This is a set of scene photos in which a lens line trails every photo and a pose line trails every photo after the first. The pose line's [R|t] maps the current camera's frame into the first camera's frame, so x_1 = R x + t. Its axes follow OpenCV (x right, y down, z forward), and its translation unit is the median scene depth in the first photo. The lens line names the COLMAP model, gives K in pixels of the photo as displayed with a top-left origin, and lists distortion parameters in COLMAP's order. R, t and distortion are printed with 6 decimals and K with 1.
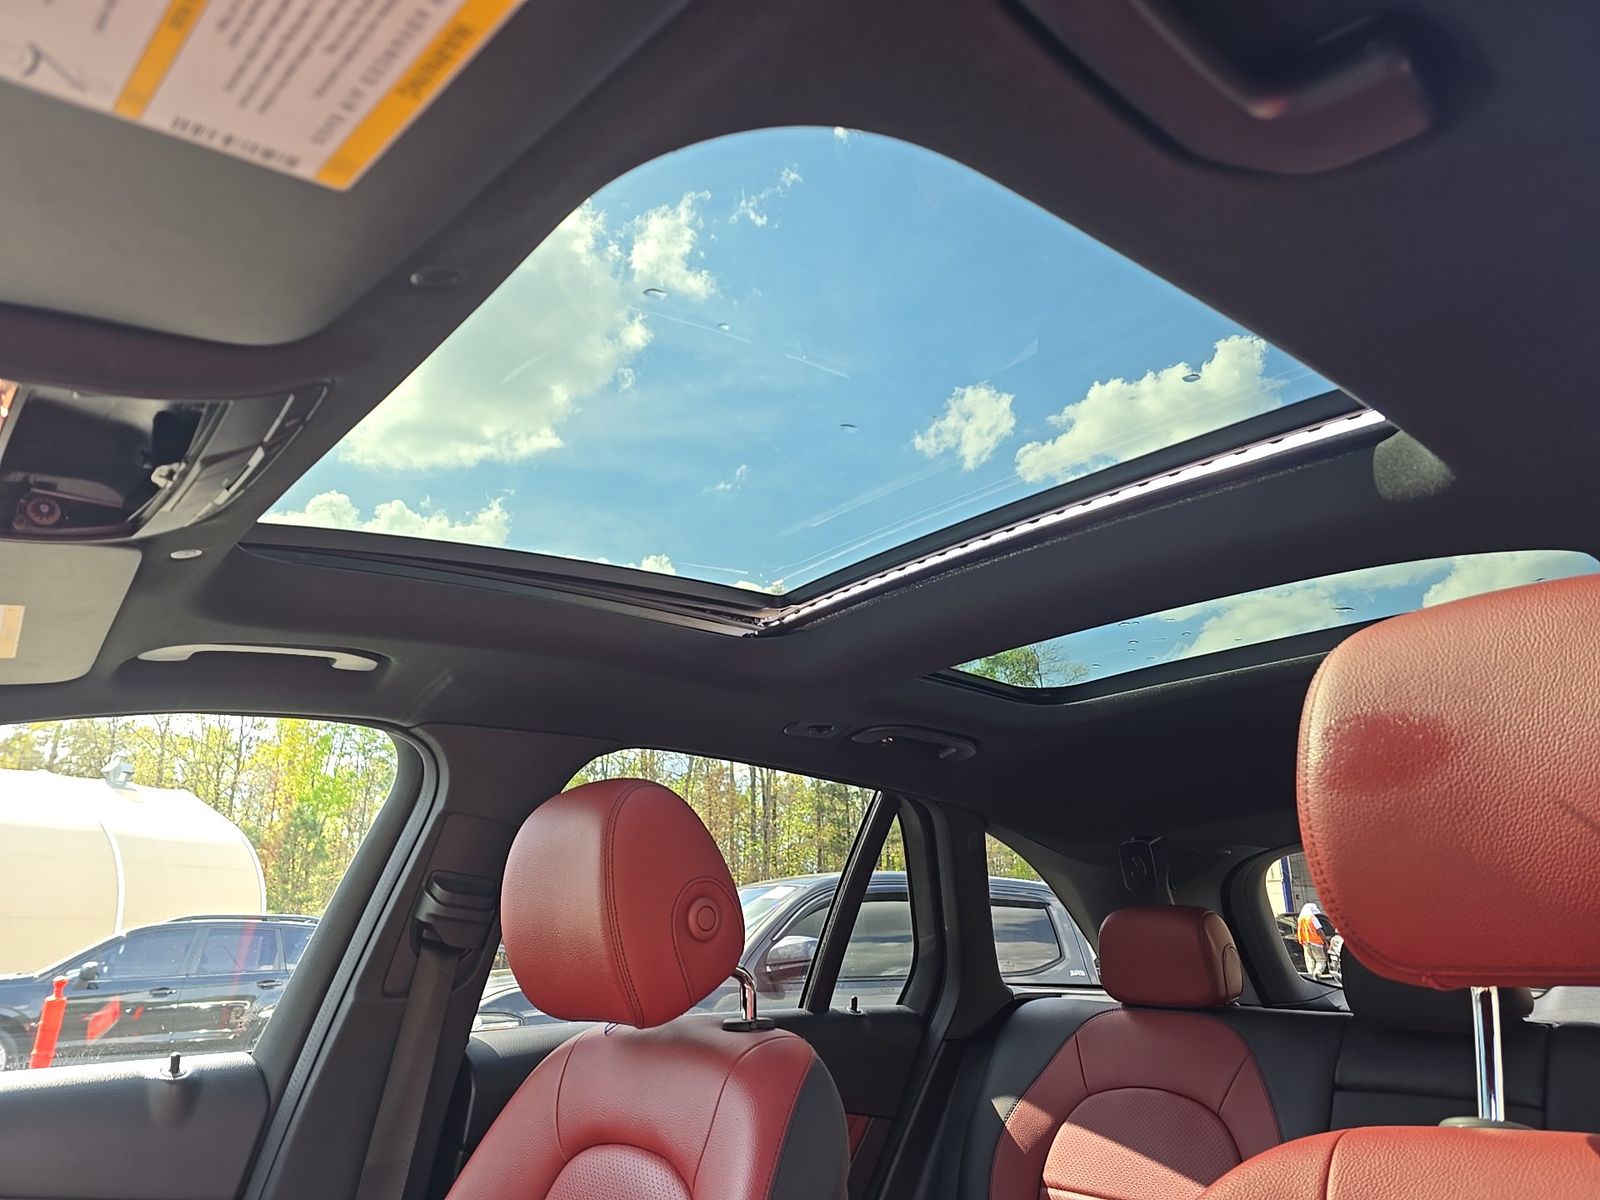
lens RADIAL K [[1065.9, 0, 804.6], [0, 1065.9, 599.7], [0, 0, 1]] dist [0.021720, -0.027811]
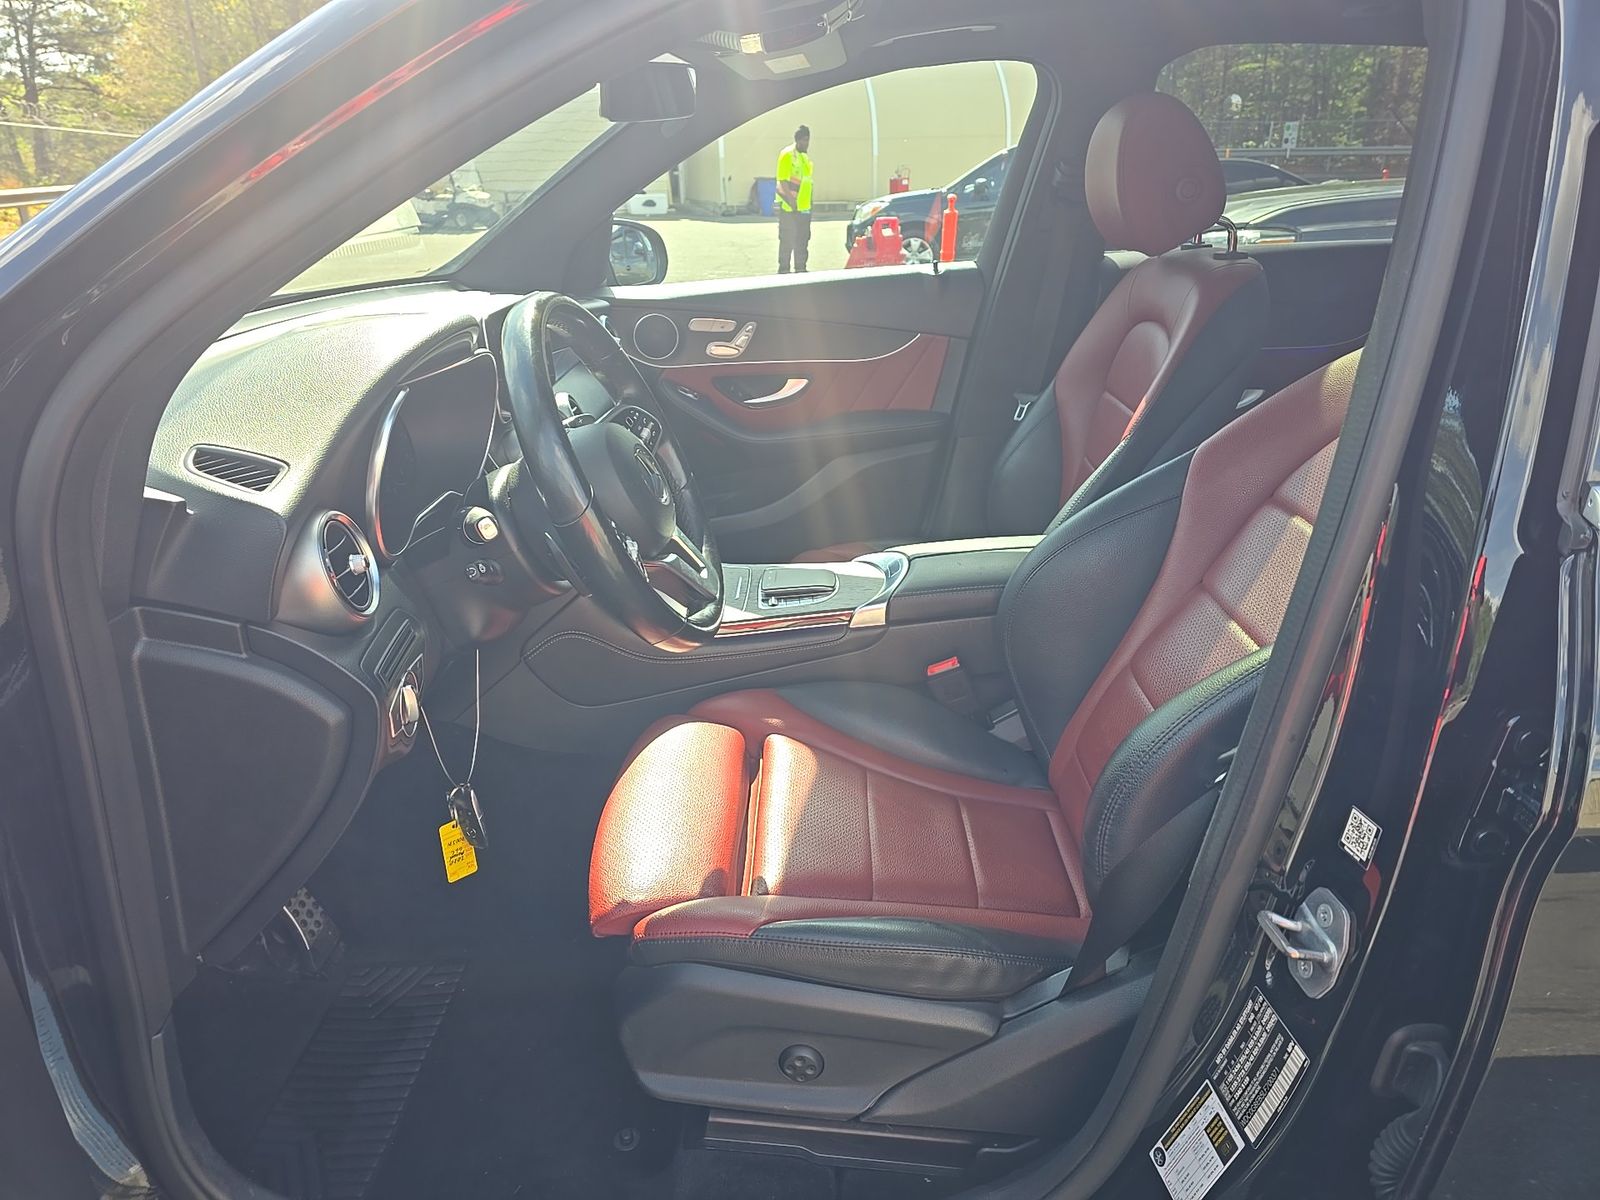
lens RADIAL K [[1065.9, 0, 805.8], [0, 1065.9, 608.3], [0, 0, 1]] dist [0.021720, -0.027811]
pose [[0.744541, 0.238872, -0.623377, 0.136139], [0.230689, 0.784204, 0.576027, -0.056418], [0.626451, -0.572682, 0.528767, -0.117972]]
